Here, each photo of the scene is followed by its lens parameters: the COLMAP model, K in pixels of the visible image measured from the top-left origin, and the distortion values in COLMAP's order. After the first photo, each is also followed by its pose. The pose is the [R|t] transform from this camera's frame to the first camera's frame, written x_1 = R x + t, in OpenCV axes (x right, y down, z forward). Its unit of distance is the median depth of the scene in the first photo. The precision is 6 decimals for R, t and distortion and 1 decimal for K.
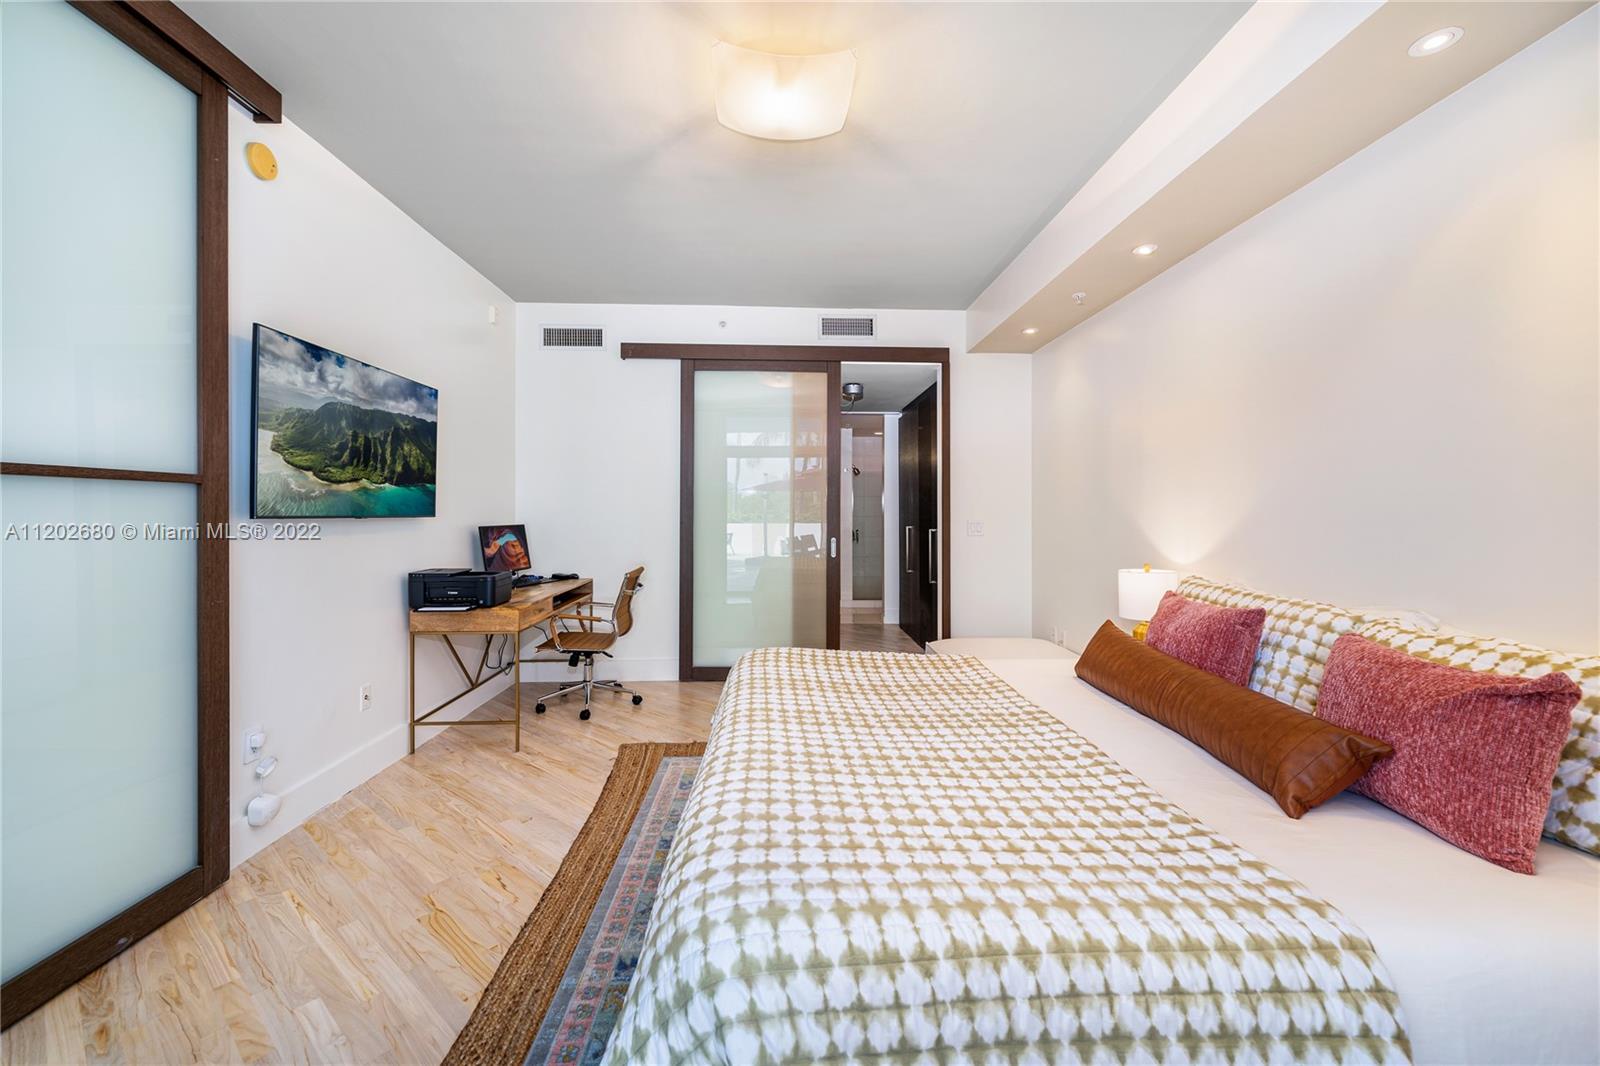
lens RADIAL K [[546.2, 0, 800.4], [0, 546.2, 509.2], [0, 0, 1]] dist [-0.000849, -0.000228]
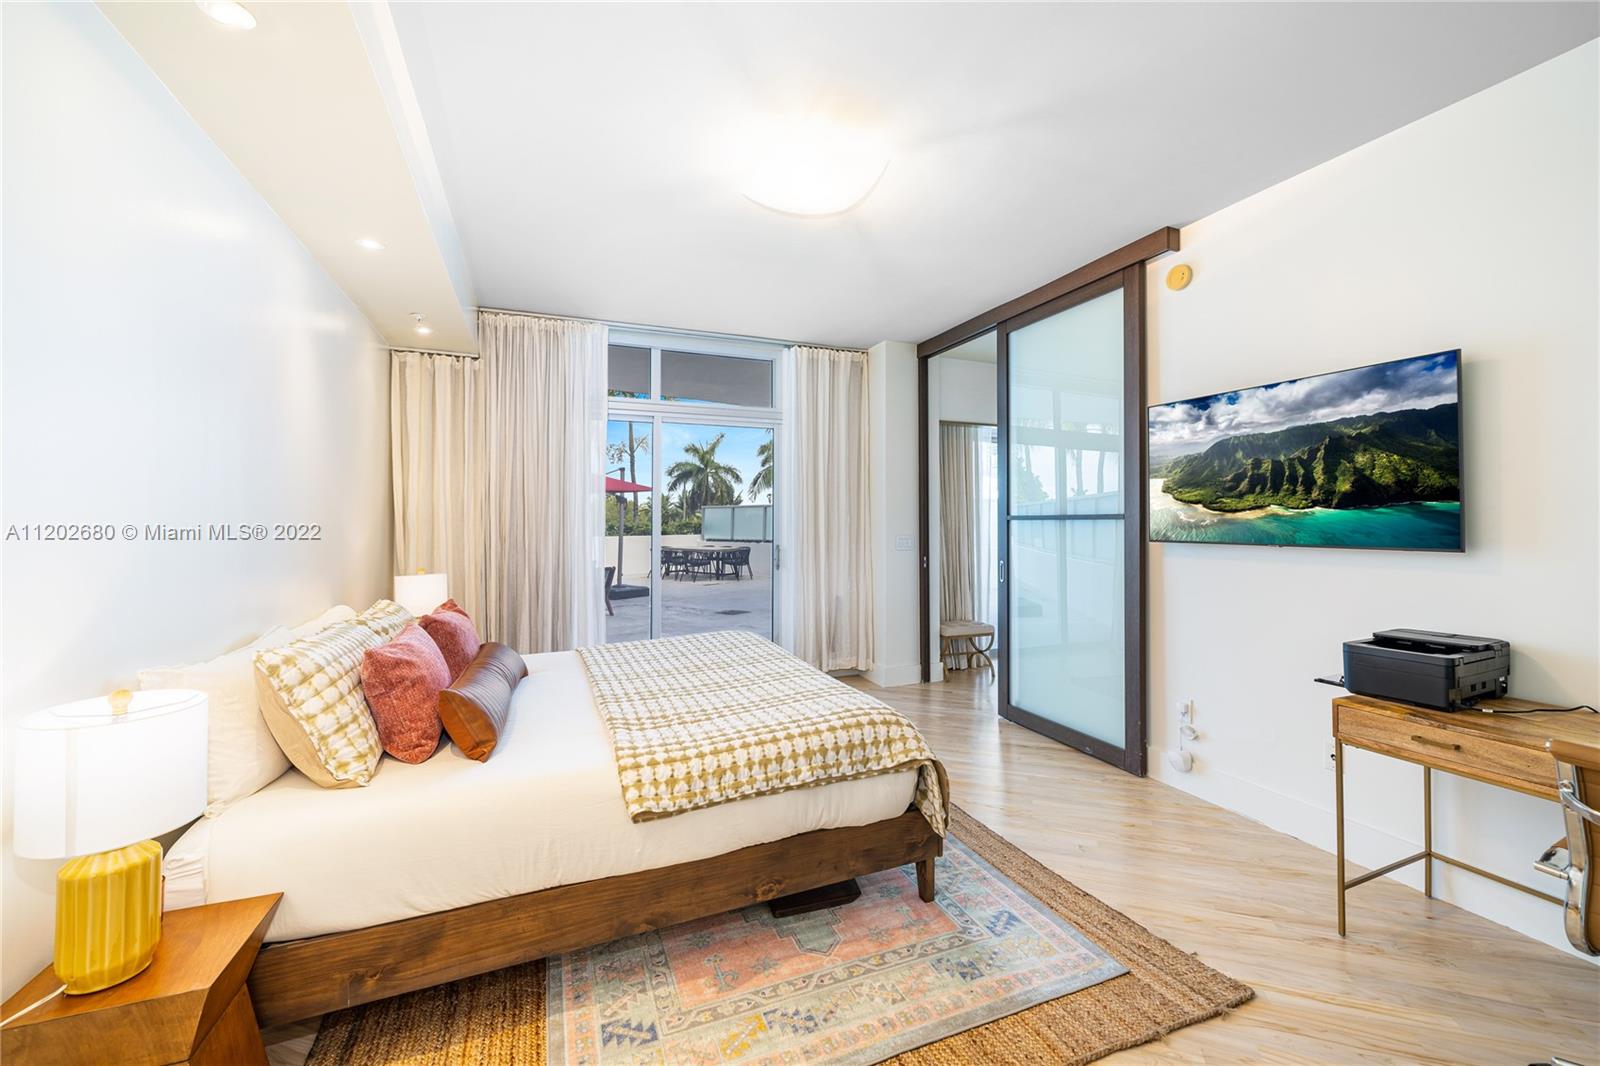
lens RADIAL K [[556.3, 0, 812.8], [0, 556.3, 506.5], [0, 0, 1]] dist [-0.000528, -0.000053]
pose [[-0.907320, -0.020287, -0.419950, 0.348339], [-0.005135, 0.999295, -0.037179, -0.013186], [0.420409, -0.031577, -0.906785, 1.570558]]
